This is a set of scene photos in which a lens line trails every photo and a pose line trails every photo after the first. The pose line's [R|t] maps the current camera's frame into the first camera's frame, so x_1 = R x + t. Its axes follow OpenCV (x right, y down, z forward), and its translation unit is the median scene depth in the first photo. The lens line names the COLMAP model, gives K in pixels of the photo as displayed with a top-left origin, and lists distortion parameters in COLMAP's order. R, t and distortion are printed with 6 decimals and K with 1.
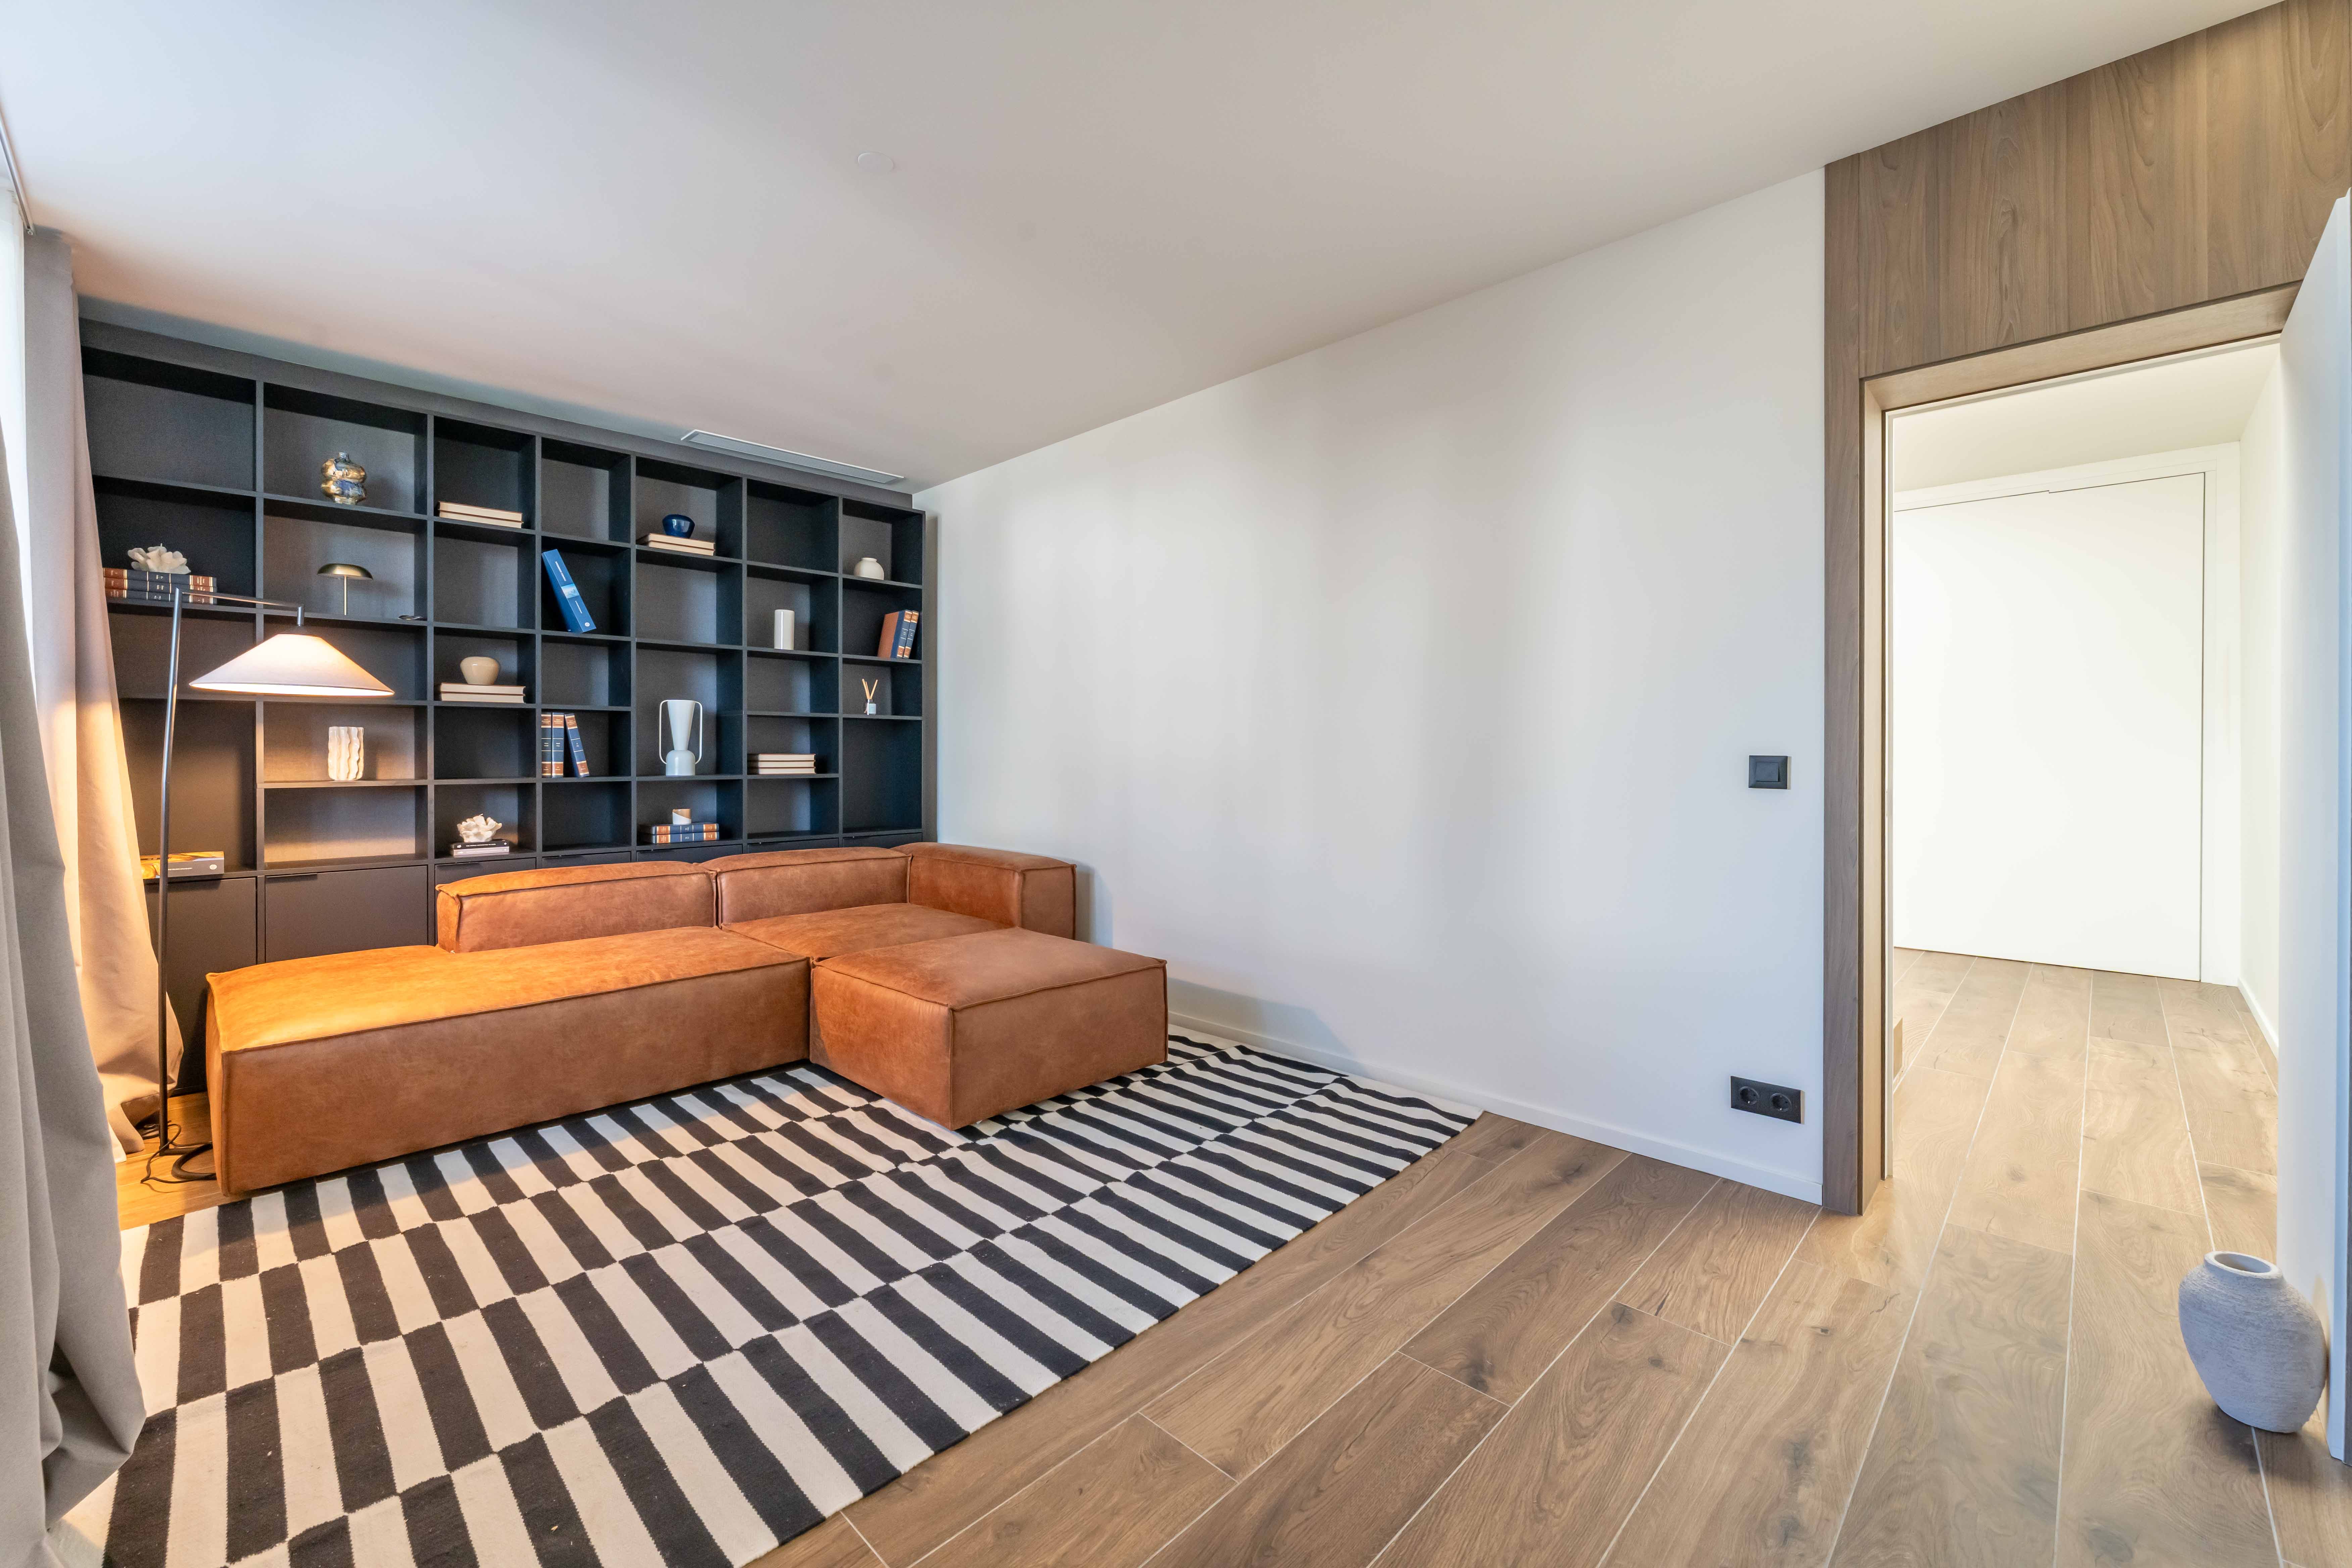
lens RADIAL K [[938.9, 0, 1172.3], [0, 938.9, 762.5], [0, 0, 1]] dist [-0.001468, -0.000163]
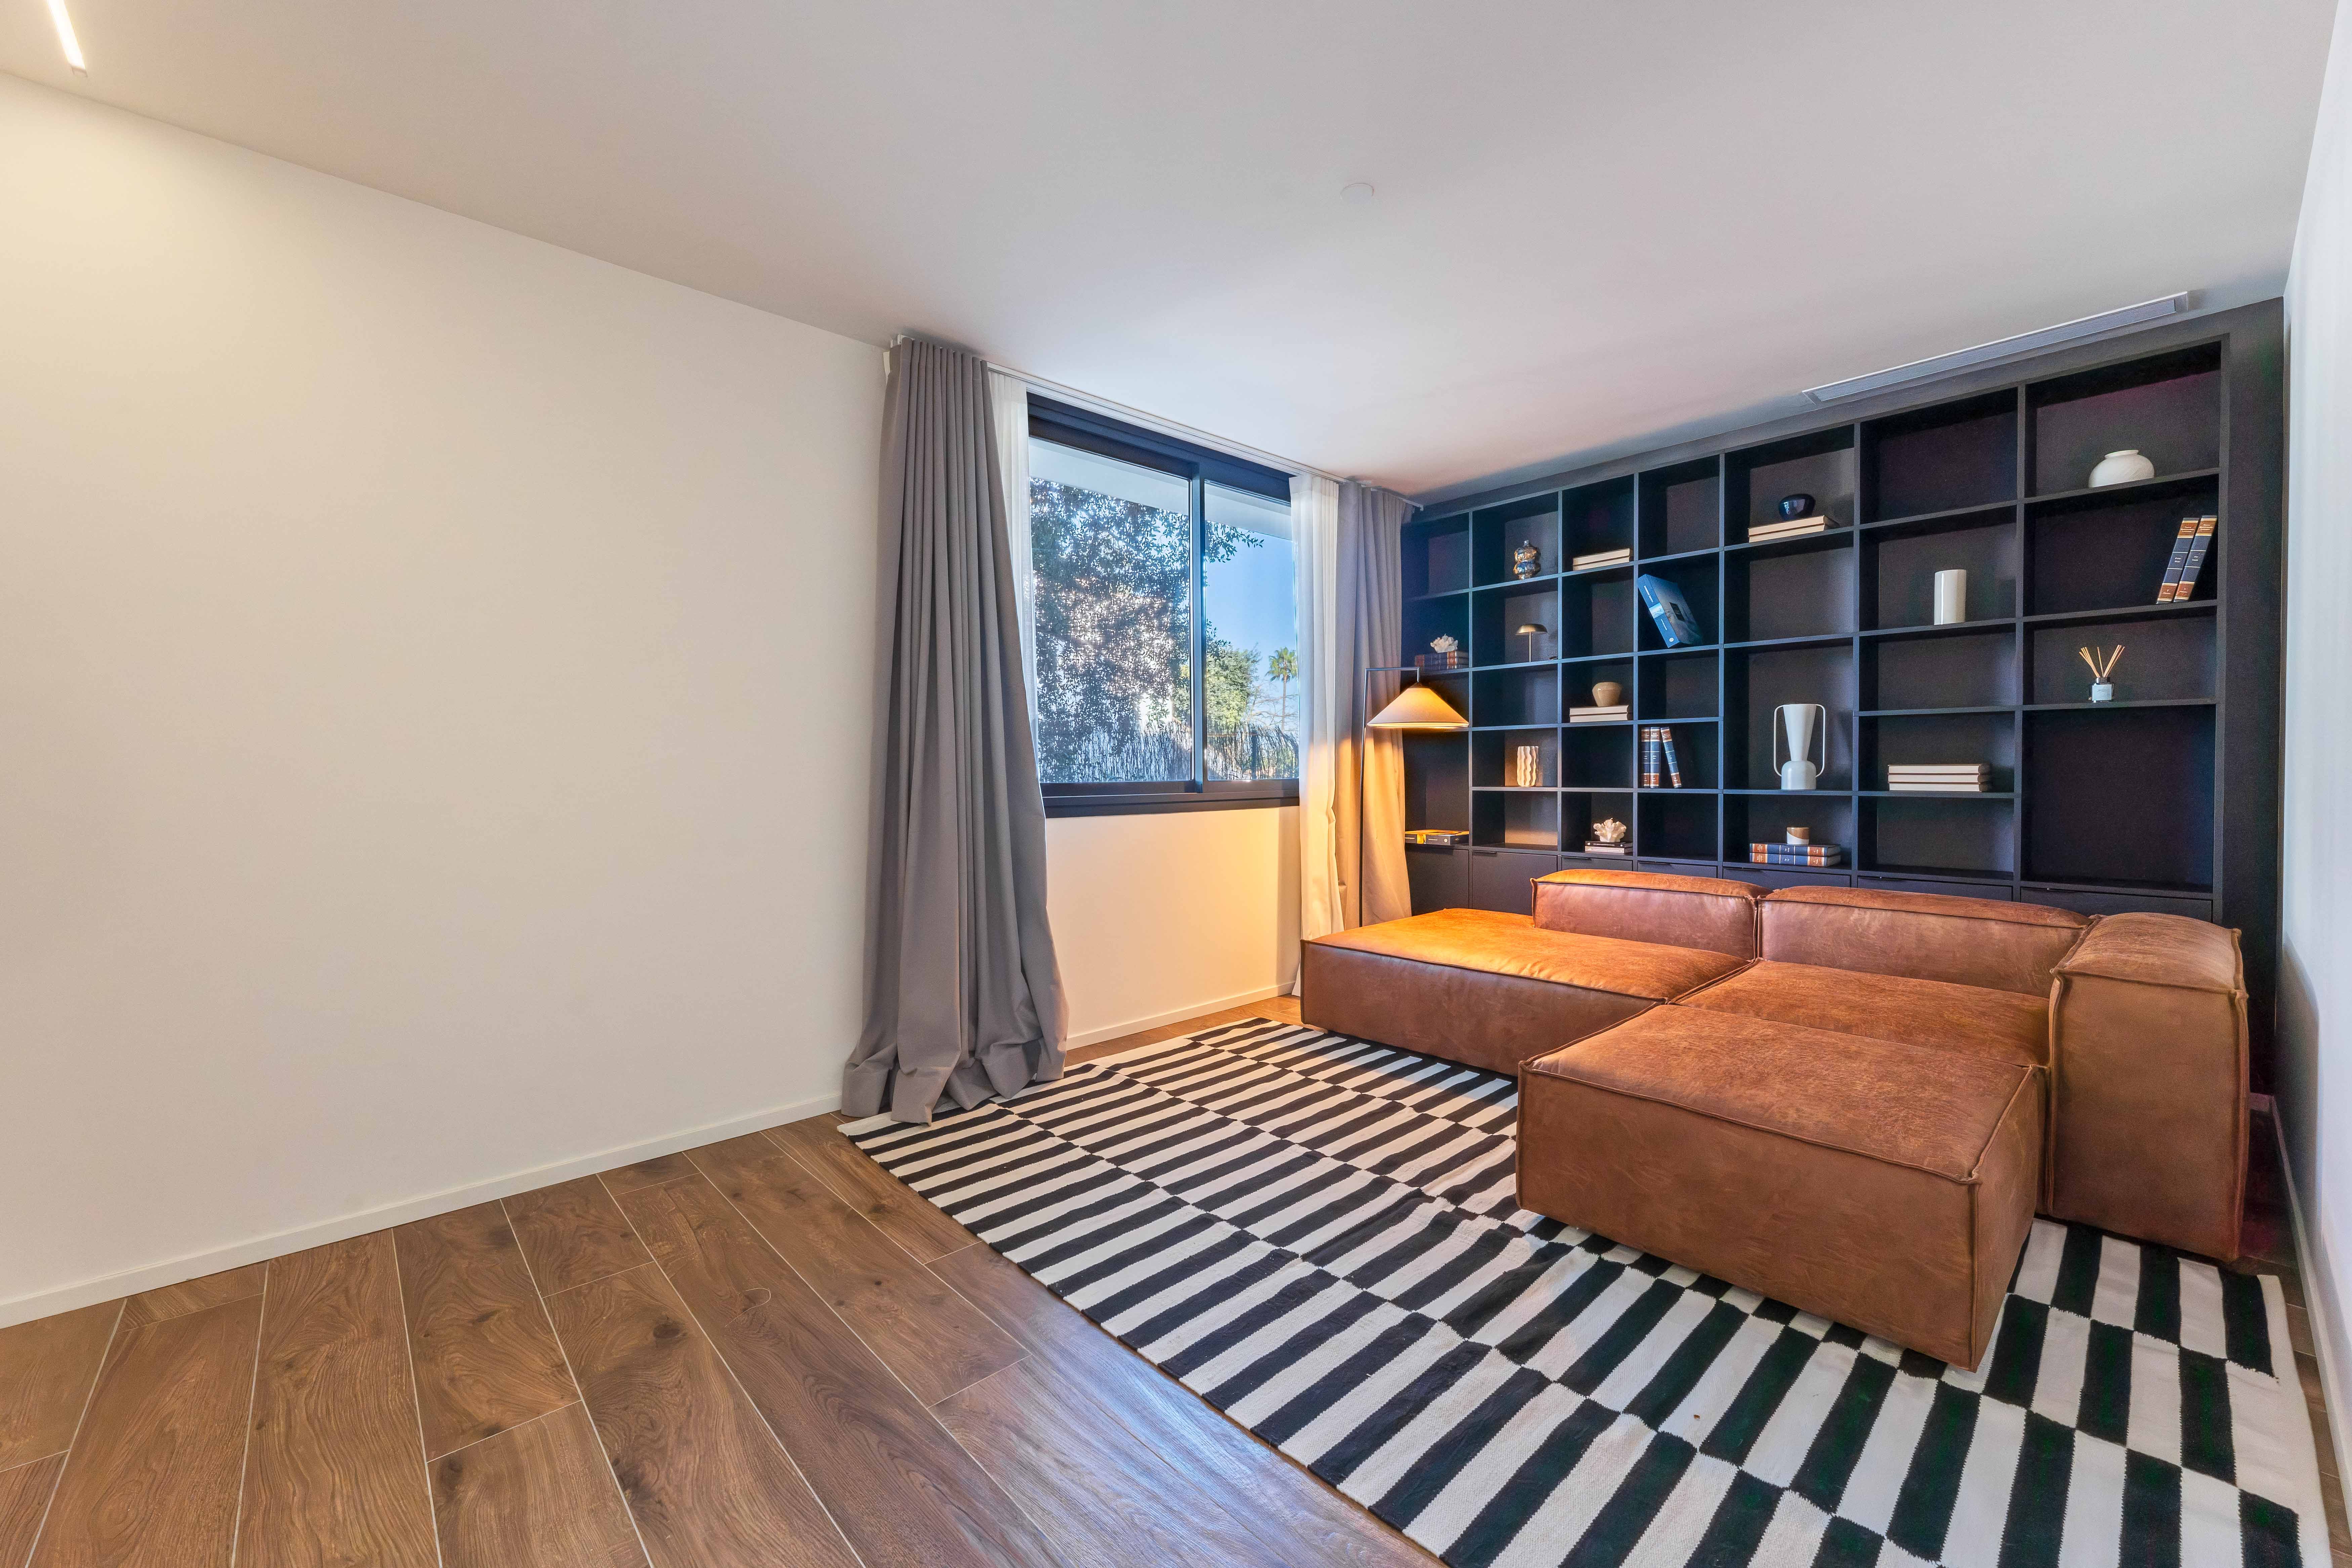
lens RADIAL K [[953.1, 0, 1176.1], [0, 953.1, 794.5], [0, 0, 1]] dist [0.000985, -0.000100]
pose [[-0.054317, 0.030321, -0.998063, 0.451630], [-0.001614, 0.999535, 0.030453, -0.008727], [0.998522, 0.003265, -0.054243, 0.513570]]
